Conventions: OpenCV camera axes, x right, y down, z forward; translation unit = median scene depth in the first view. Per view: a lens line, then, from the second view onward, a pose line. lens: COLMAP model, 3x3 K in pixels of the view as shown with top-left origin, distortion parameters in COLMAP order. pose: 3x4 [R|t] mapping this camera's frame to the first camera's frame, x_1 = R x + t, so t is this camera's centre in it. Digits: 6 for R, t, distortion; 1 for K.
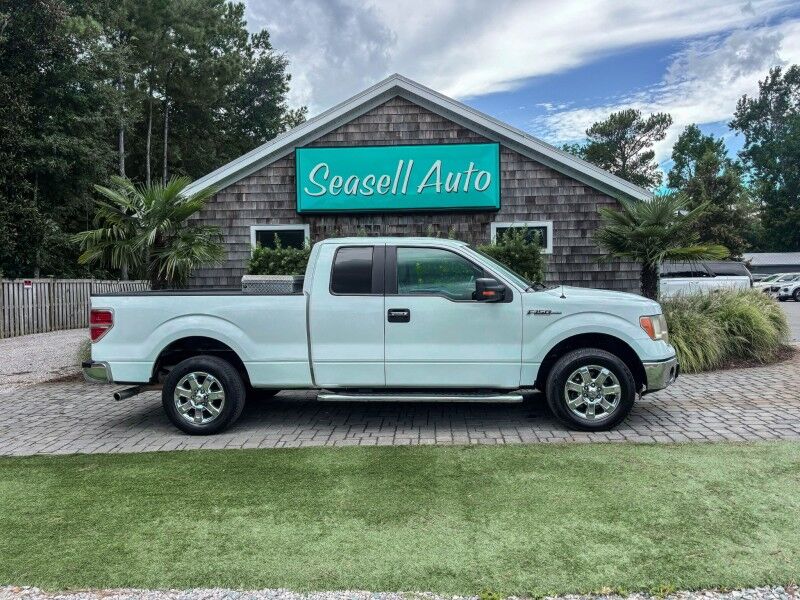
lens RADIAL K [[601.1, 0, 400.1], [0, 601.1, 296.1], [0, 0, 1]] dist [0.055631, -0.062957]
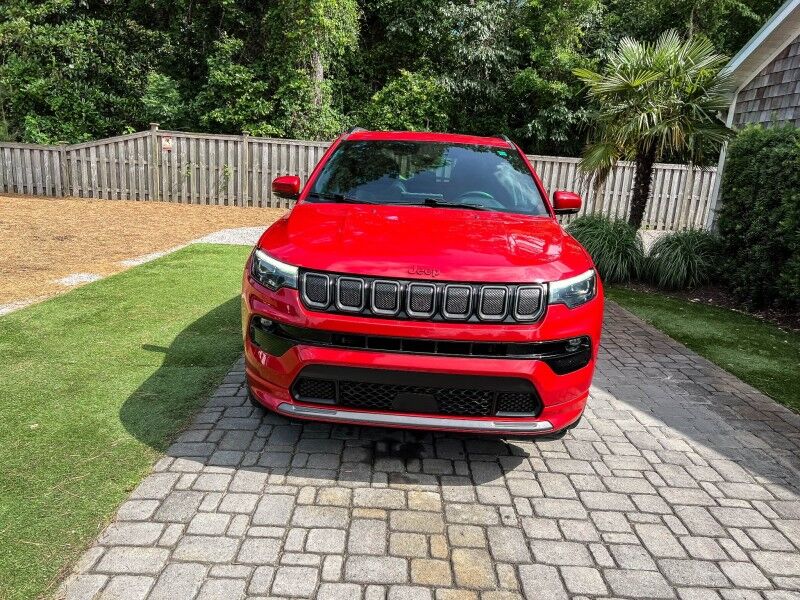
lens RADIAL K [[602.5, 0, 399.6], [0, 602.5, 295.6], [0, 0, 1]] dist [0.050371, -0.056134]
pose [[0.060983, 0.240501, -0.968731, 0.402199], [-0.084360, 0.968307, 0.235085, -0.021780], [0.994567, 0.067386, 0.079339, 0.542878]]
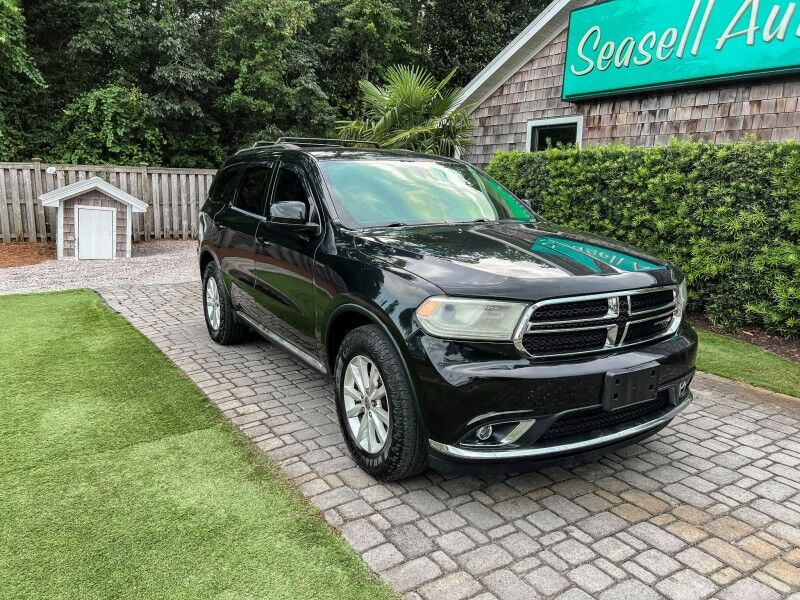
lens RADIAL K [[602.5, 0, 399.6], [0, 602.5, 295.6], [0, 0, 1]] dist [0.050371, -0.056134]
pose [[0.582750, 0.177698, -0.792985, 0.367047], [-0.050465, 0.981830, 0.182930, -0.023462], [0.811083, -0.066584, 0.581129, 0.354313]]
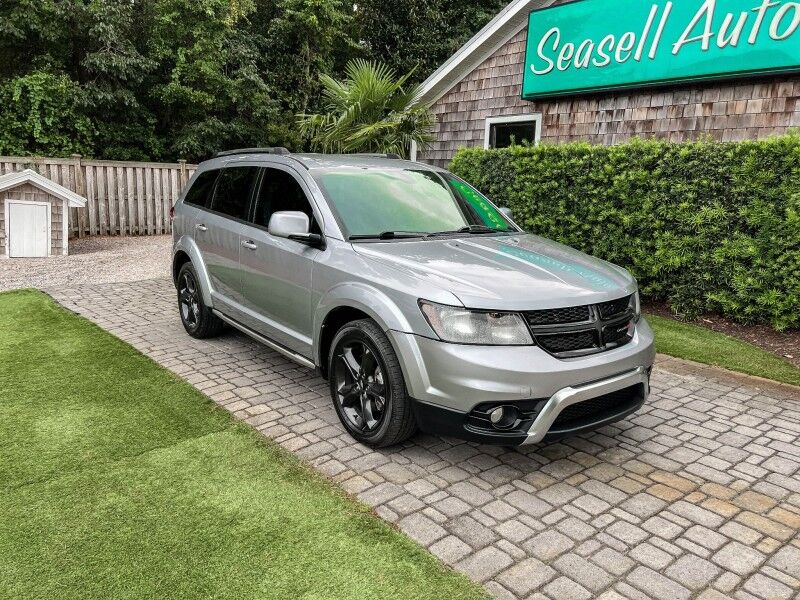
lens RADIAL K [[601.1, 0, 400.1], [0, 601.1, 296.1], [0, 0, 1]] dist [0.055631, -0.062957]
pose [[0.675168, 0.173953, -0.716860, 0.336287], [-0.056179, 0.981101, 0.185162, -0.020993], [0.735521, -0.084743, 0.672181, 0.315587]]
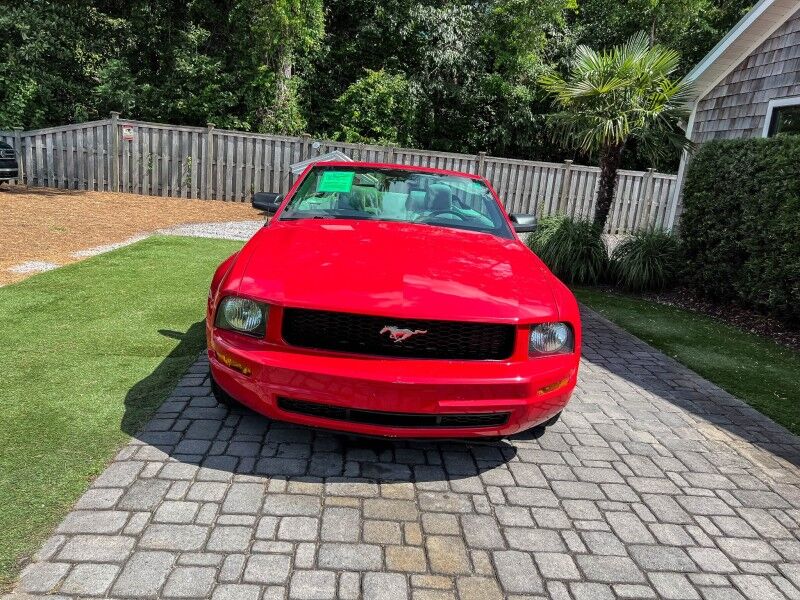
lens RADIAL K [[602.5, 0, 399.6], [0, 602.5, 295.6], [0, 0, 1]] dist [0.050371, -0.056134]
pose [[0.115467, 0.240193, -0.963833, 0.400881], [-0.116950, 0.966862, 0.226937, -0.015346], [0.986403, 0.086516, 0.139732, 0.538298]]
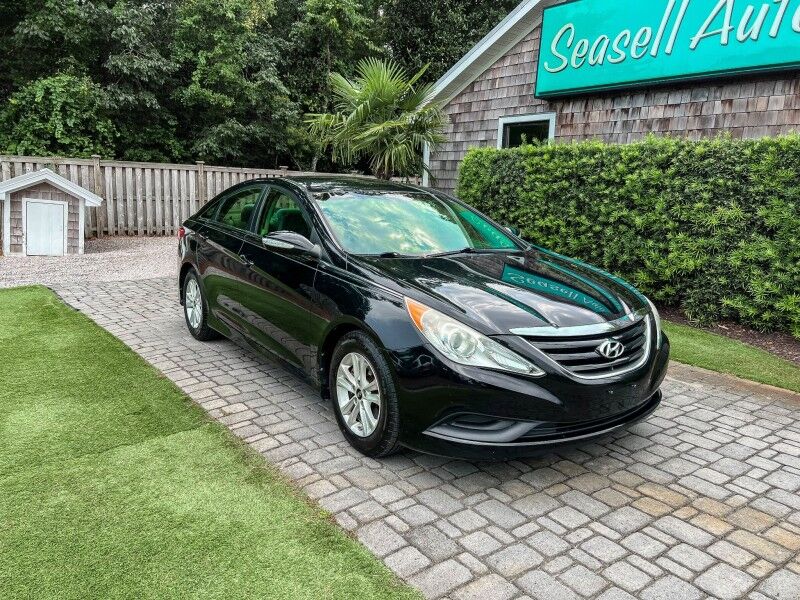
lens RADIAL K [[601.1, 0, 400.1], [0, 601.1, 296.1], [0, 0, 1]] dist [0.055631, -0.062957]
pose [[0.641759, 0.176077, -0.746420, 0.341412], [-0.062746, 0.982079, 0.177720, -0.014197], [0.764335, -0.067218, 0.641306, 0.343696]]
